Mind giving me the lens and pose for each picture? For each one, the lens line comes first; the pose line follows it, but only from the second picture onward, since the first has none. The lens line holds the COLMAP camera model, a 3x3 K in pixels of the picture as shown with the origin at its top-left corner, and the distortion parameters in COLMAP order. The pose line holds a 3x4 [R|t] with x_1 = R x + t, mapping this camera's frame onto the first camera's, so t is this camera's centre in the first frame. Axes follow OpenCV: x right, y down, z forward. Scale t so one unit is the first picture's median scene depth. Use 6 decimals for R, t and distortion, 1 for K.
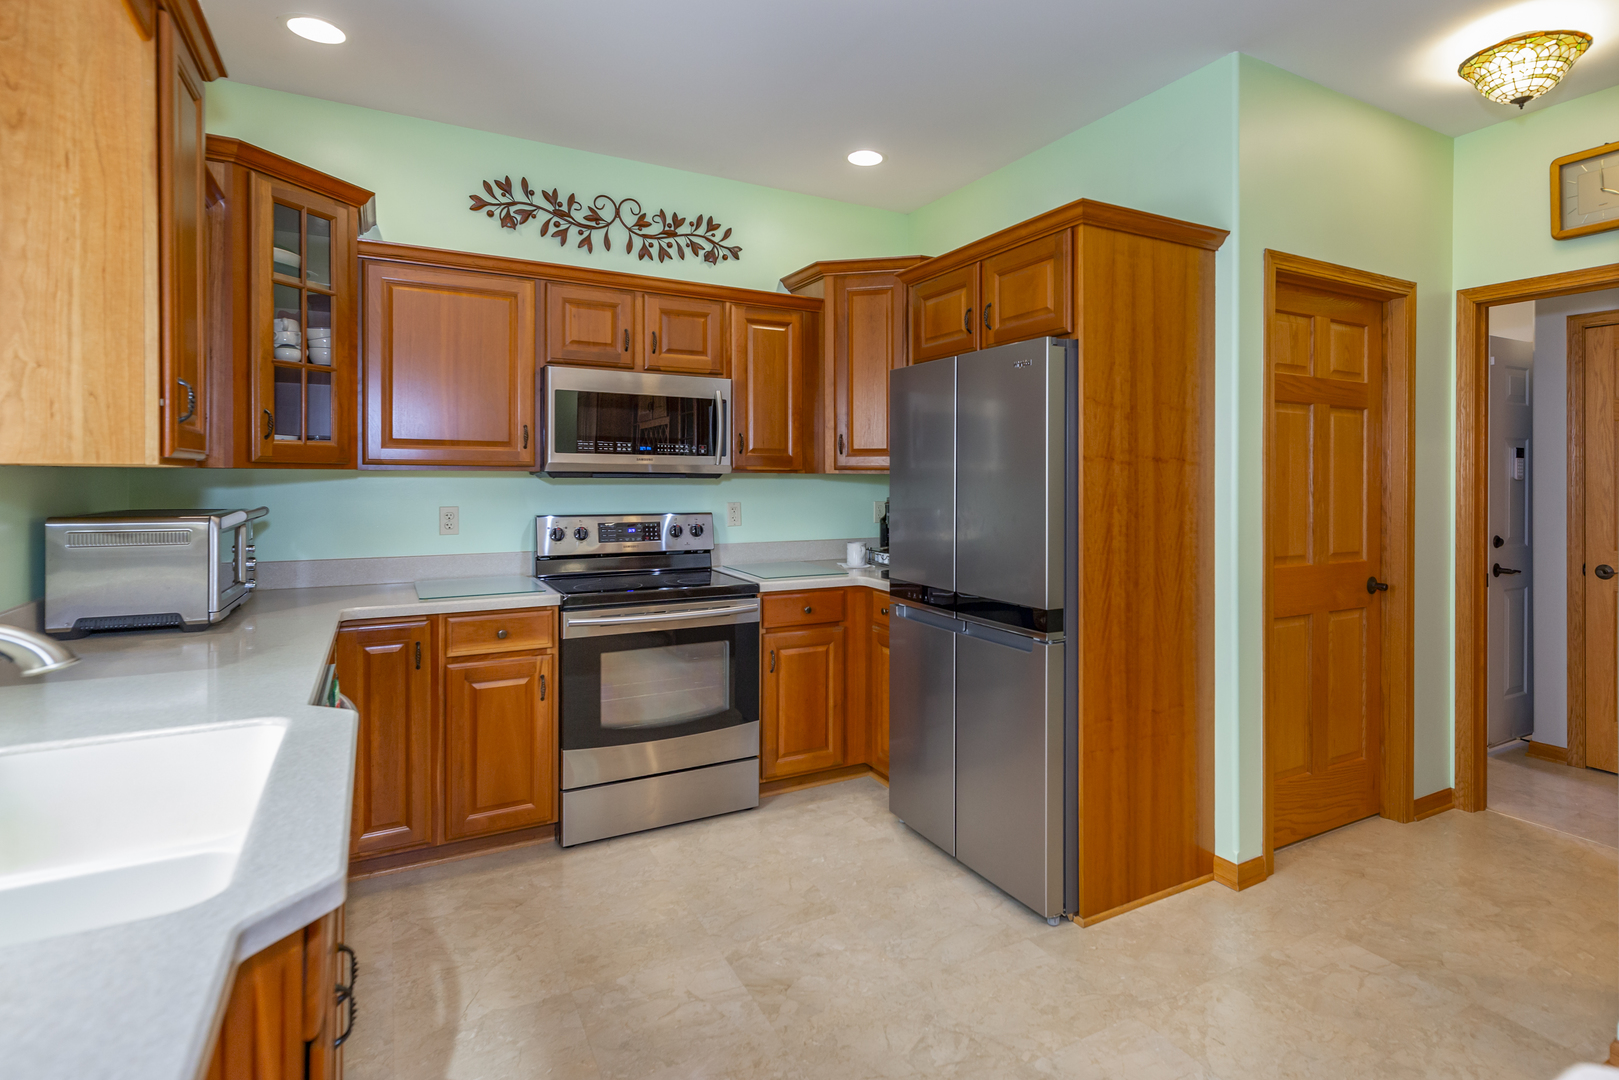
lens RADIAL K [[820.0, 0, 850.6], [0, 820.0, 484.0], [0, 0, 1]] dist [-0.000947, -0.000792]
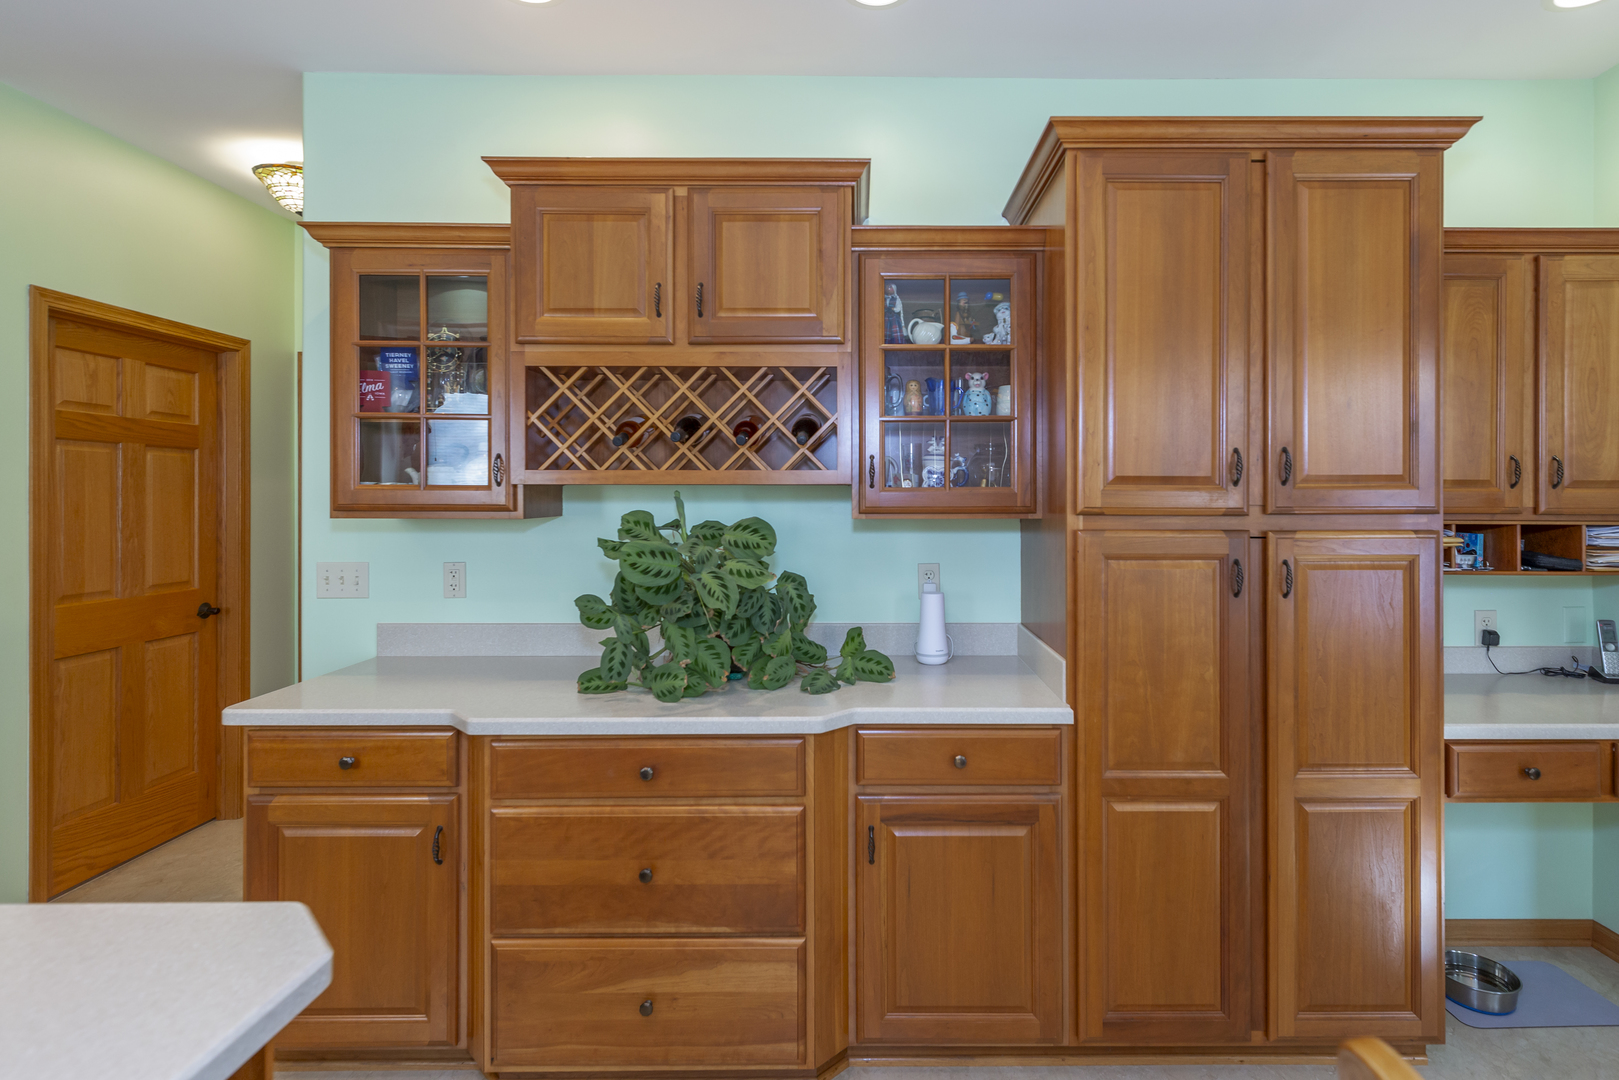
lens RADIAL K [[812.7, 0, 861.8], [0, 812.7, 493.3], [0, 0, 1]] dist [0.002604, 0.001119]
pose [[0.480869, 0.000545, 0.876792, 0.108749], [0.009581, 0.999937, -0.005876, -0.018312], [-0.876740, 0.011226, 0.480833, -0.297388]]
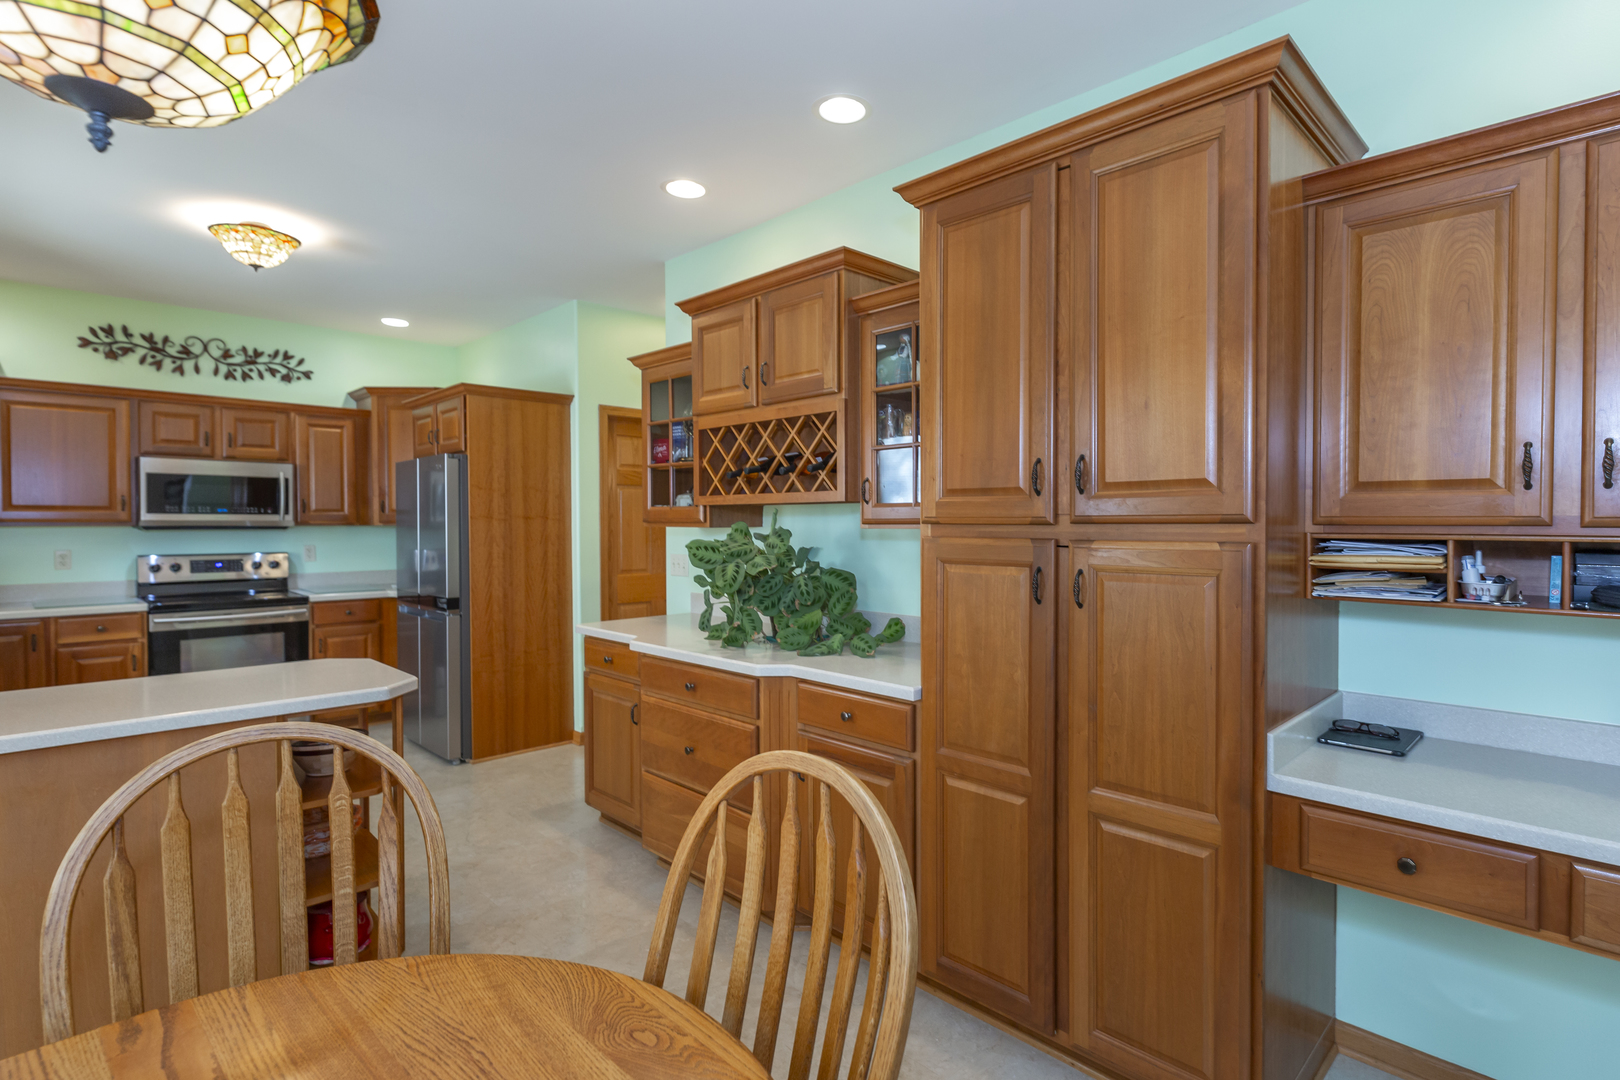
lens RADIAL K [[820.5, 0, 882.5], [0, 820.5, 532.3], [0, 0, 1]] dist [-0.000947, -0.000792]
pose [[0.956925, -0.010283, 0.290154, 0.504216], [0.008965, 0.999943, 0.005871, -0.000170], [-0.290198, -0.003017, 0.956962, -0.853837]]
